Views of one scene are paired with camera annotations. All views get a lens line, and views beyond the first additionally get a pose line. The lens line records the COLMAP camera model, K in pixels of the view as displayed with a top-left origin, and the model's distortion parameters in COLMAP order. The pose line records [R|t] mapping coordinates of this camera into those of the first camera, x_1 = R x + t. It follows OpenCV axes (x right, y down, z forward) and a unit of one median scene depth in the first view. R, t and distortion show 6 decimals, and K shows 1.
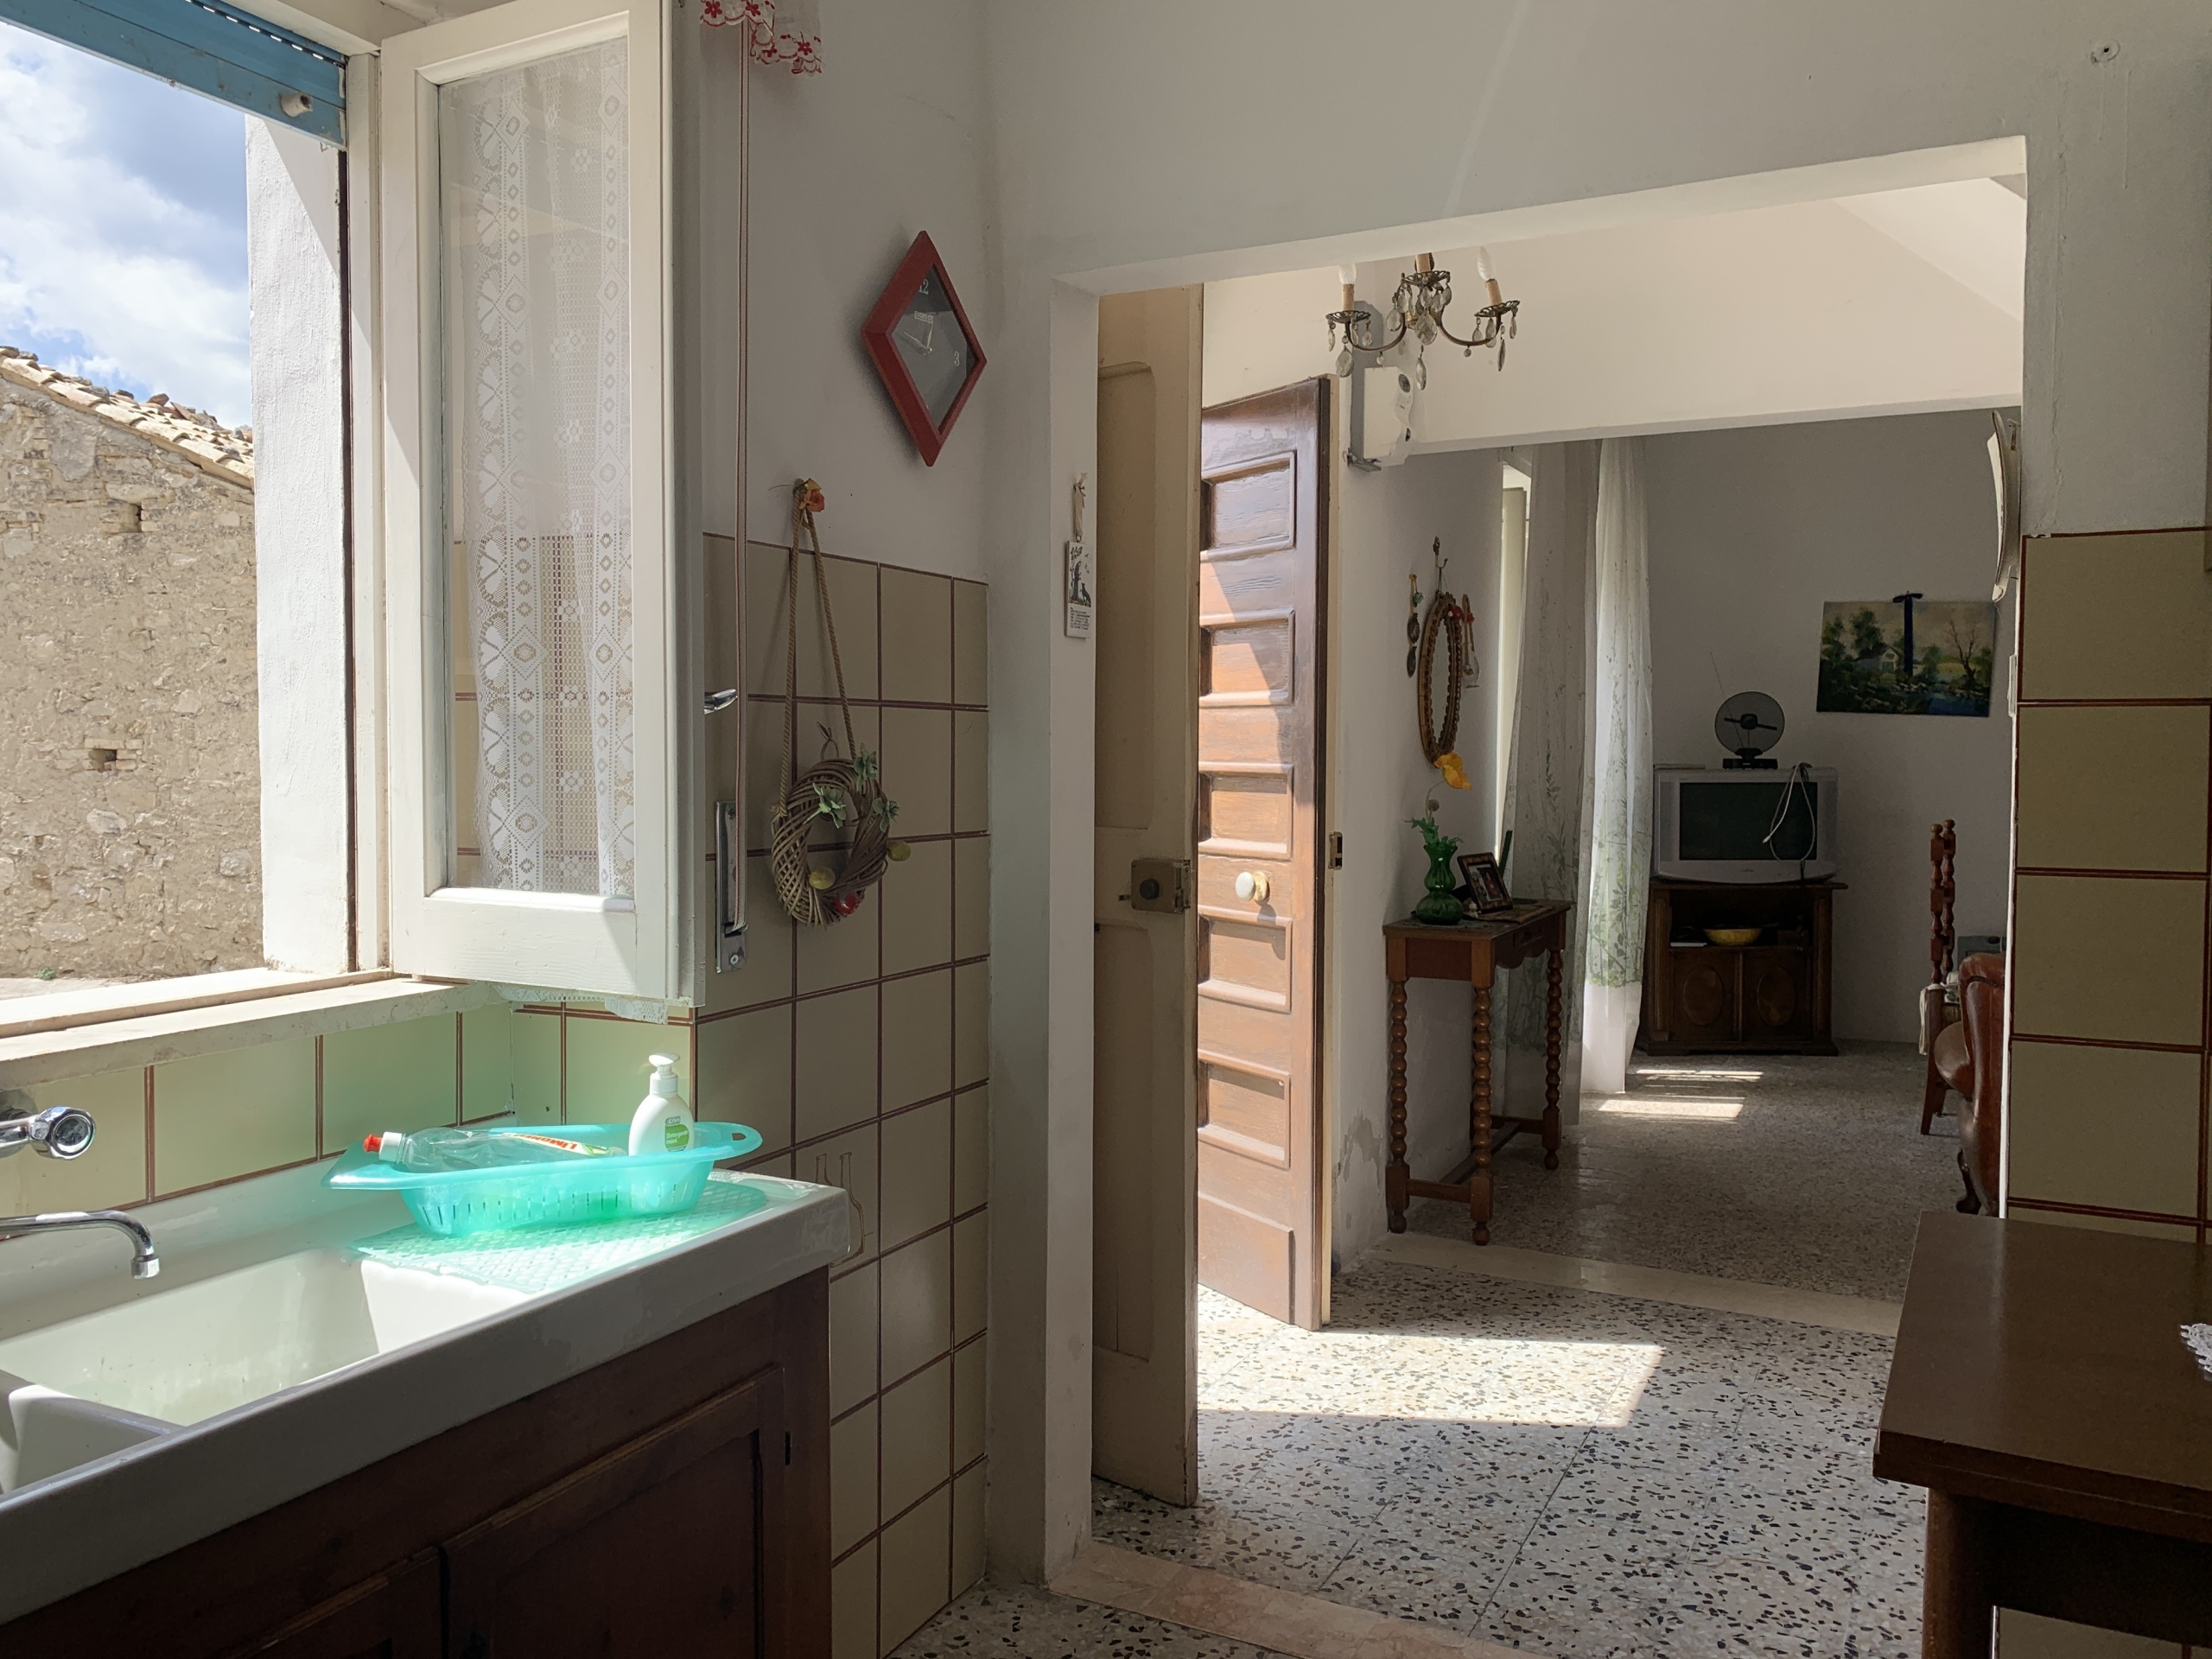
lens RADIAL K [[1672.2, 0, 1104.3], [0, 1672.2, 793.8], [0, 0, 1]] dist [0.004457, 0.003860]
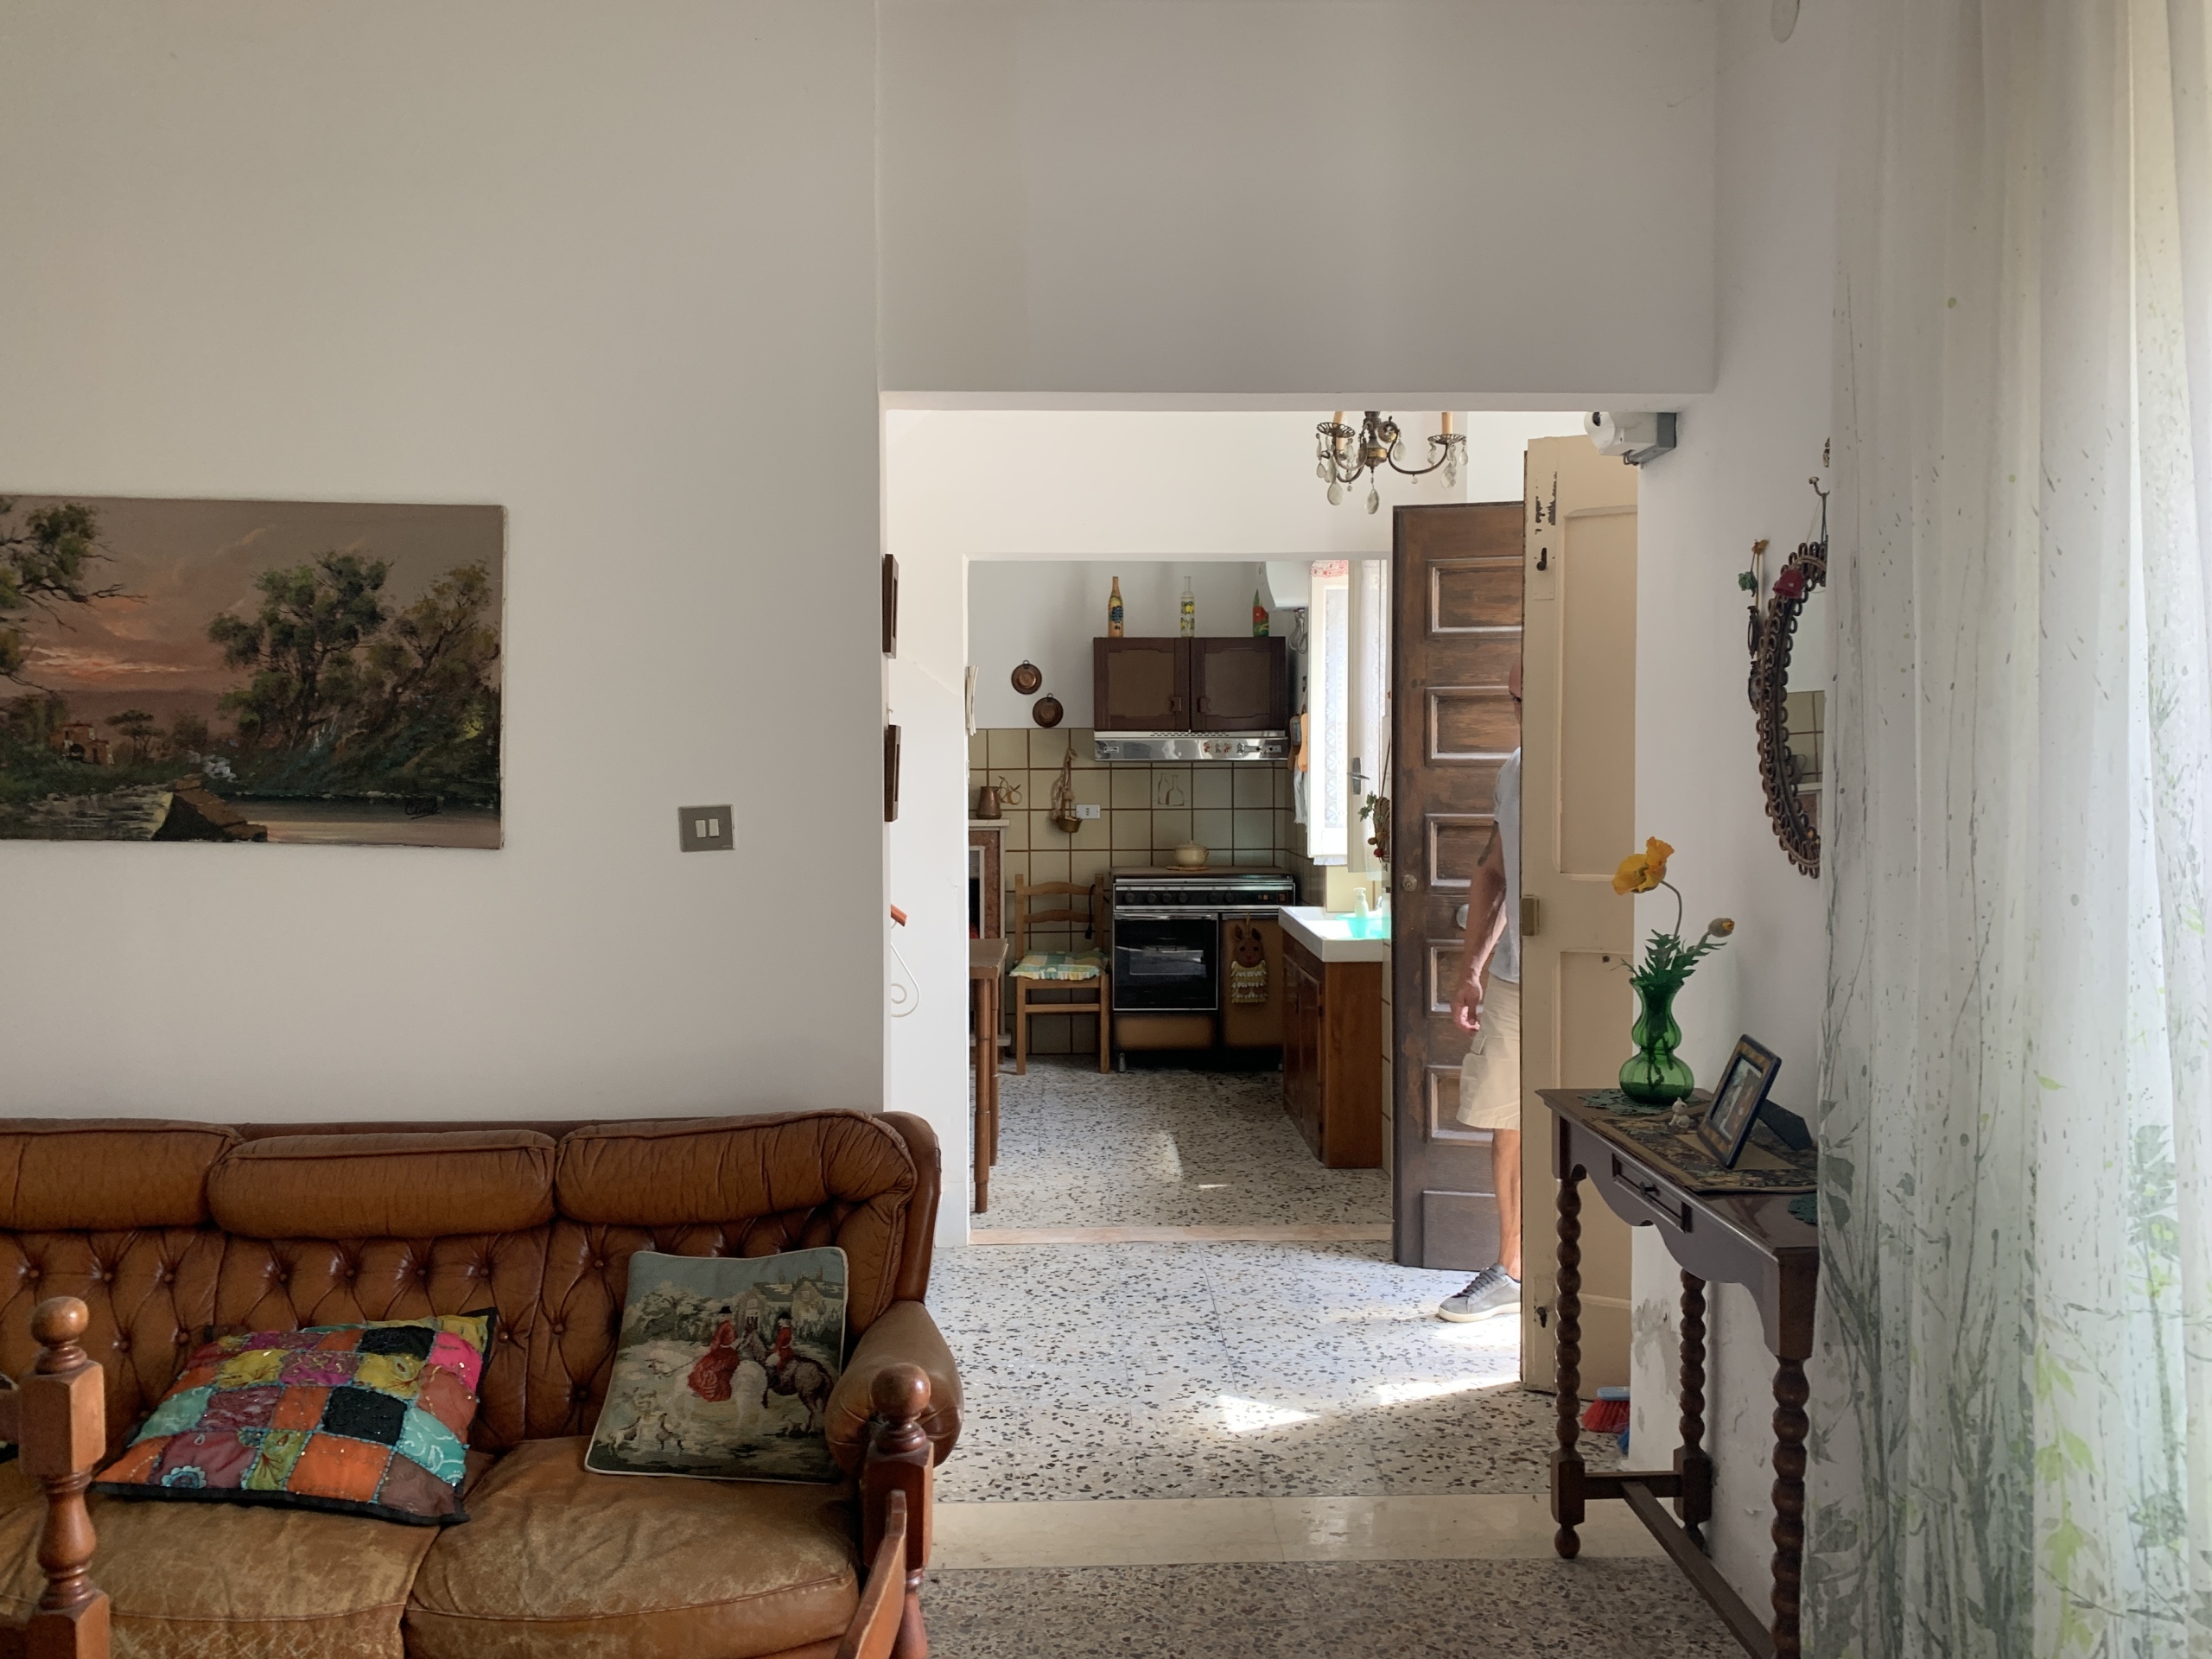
lens RADIAL K [[1704.0, 0, 1091.9], [0, 1704.0, 765.5], [0, 0, 1]] dist [0.028975, -0.001461]
pose [[-0.875530, 0.006088, -0.483126, 1.085374], [-0.010339, 0.999456, 0.031331, -0.104907], [0.483054, 0.032426, -0.874990, 2.243802]]
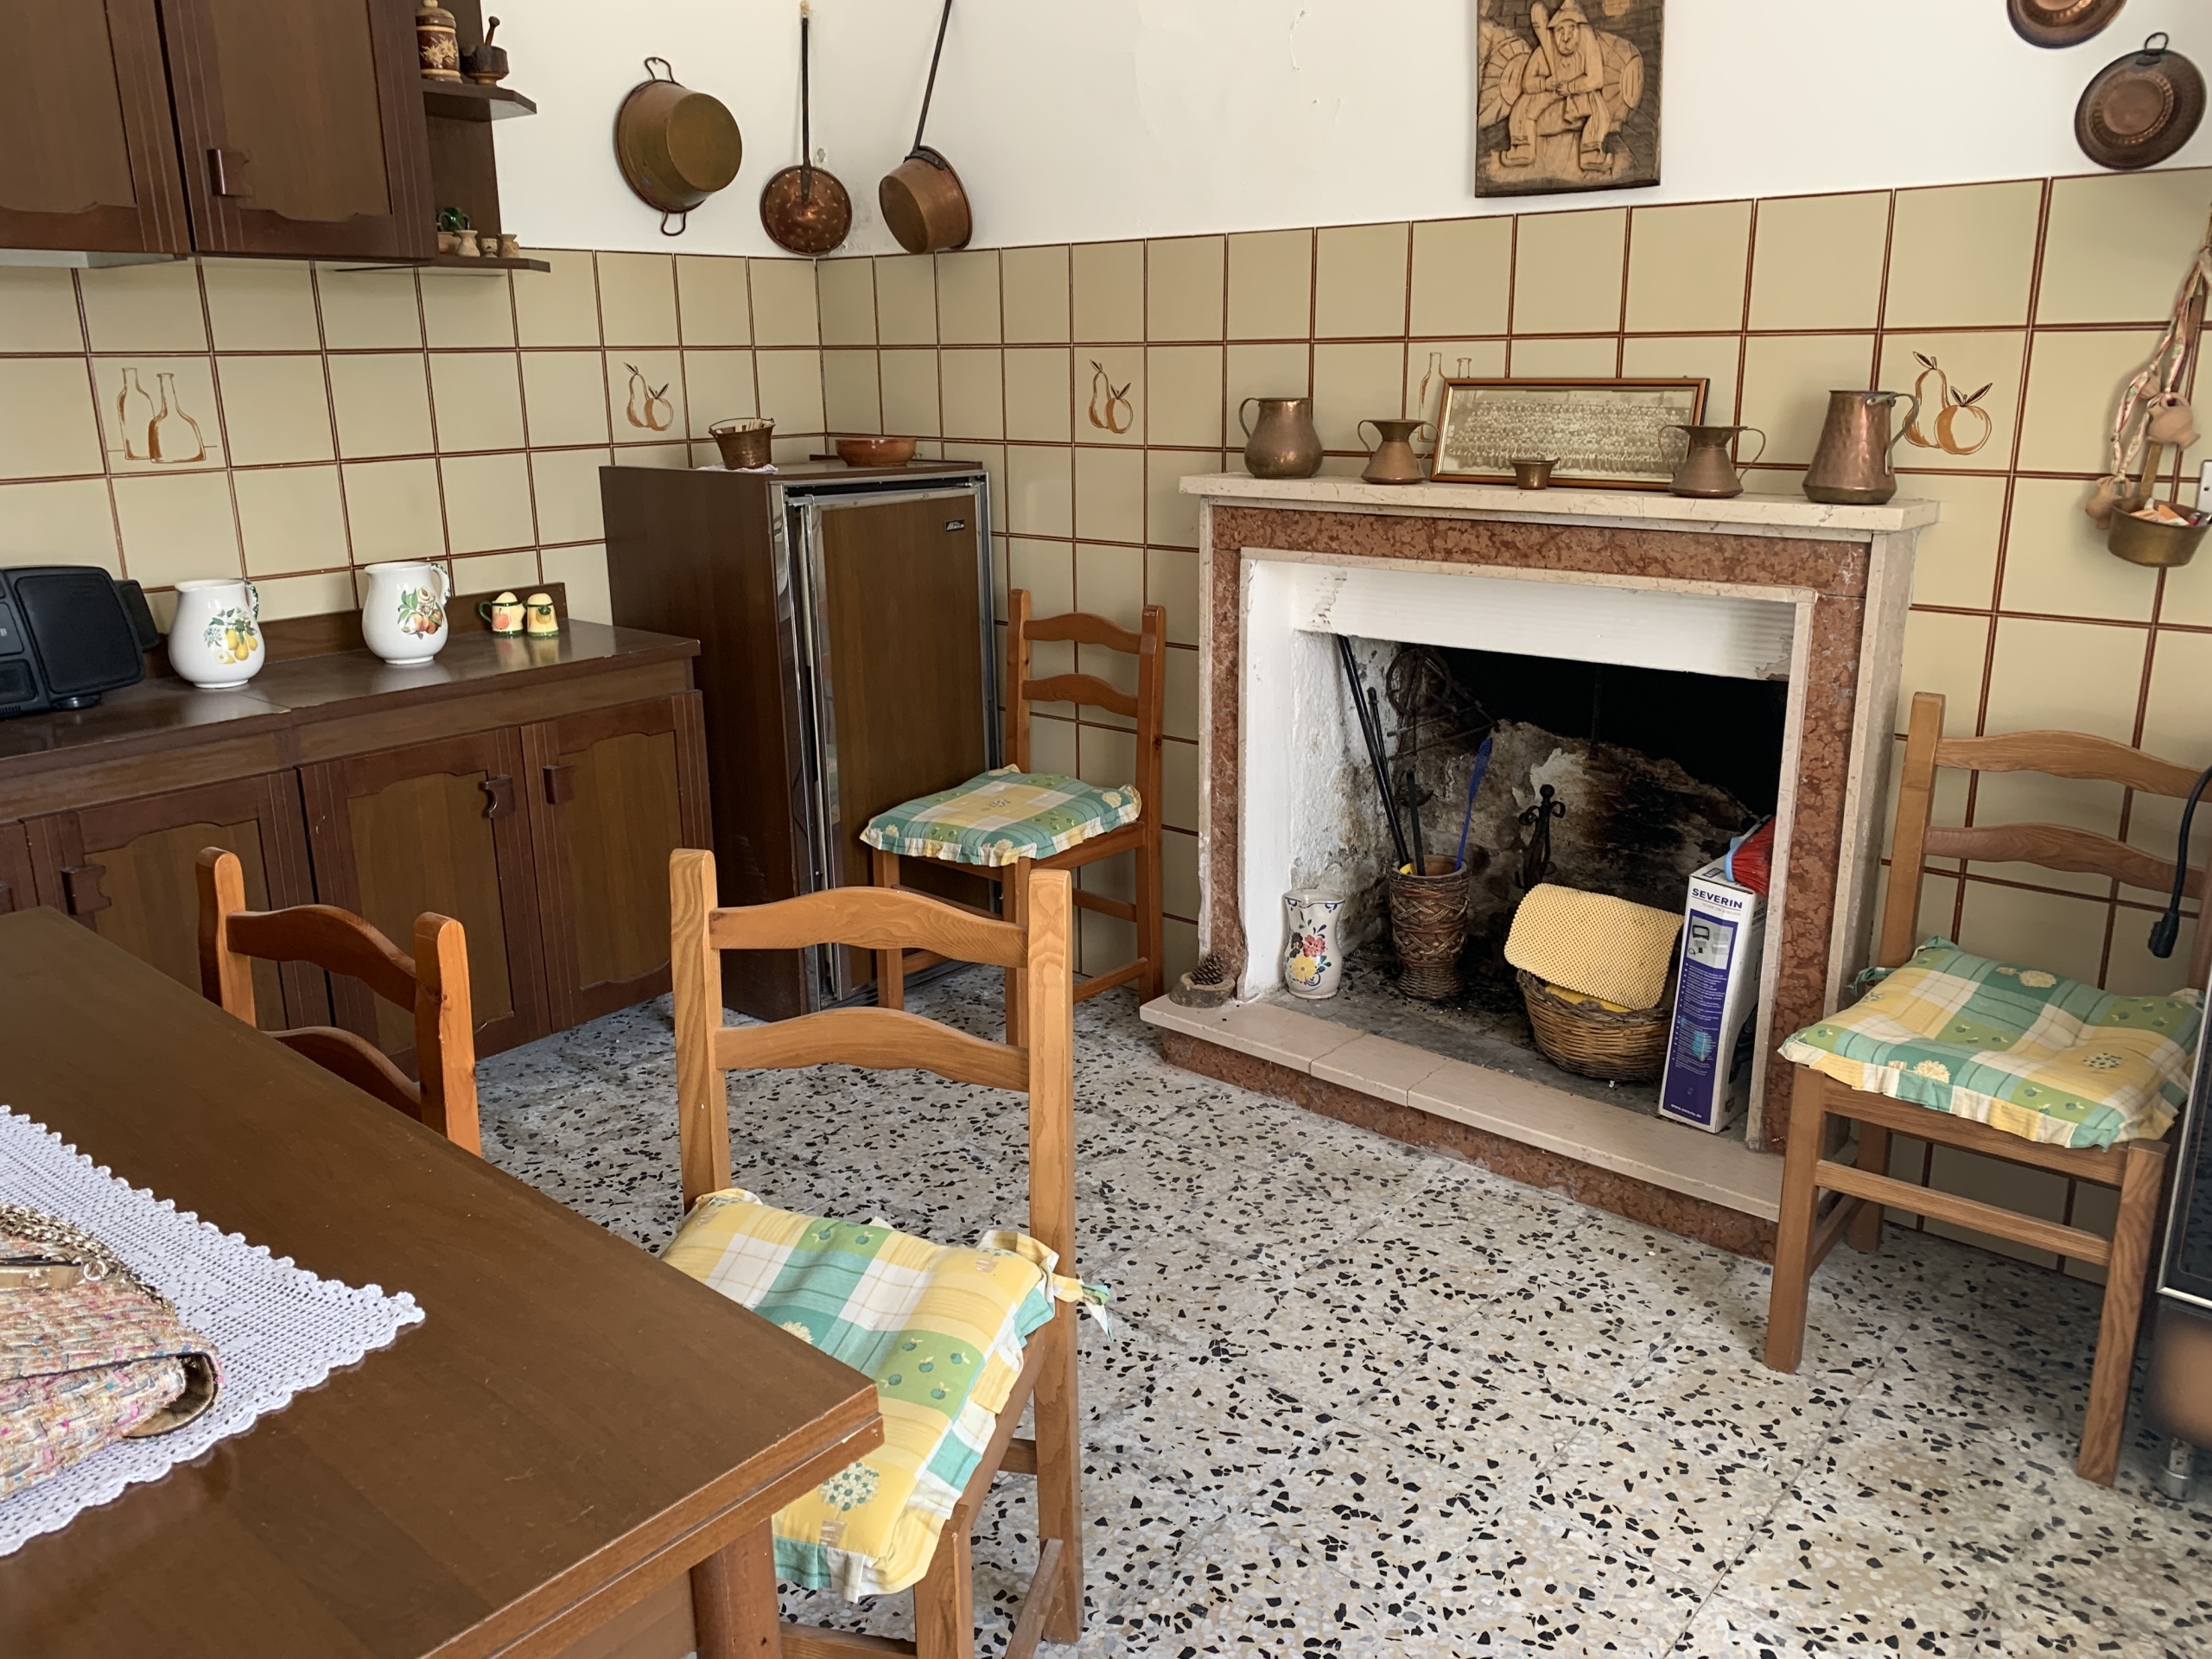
lens RADIAL K [[1672.2, 0, 1104.3], [0, 1672.2, 793.8], [0, 0, 1]] dist [0.004457, 0.003860]
pose [[-0.971535, -0.046594, 0.232269, 0.076750], [0.023399, 0.956798, 0.289812, -0.041001], [-0.235738, 0.286997, -0.928472, 0.677173]]
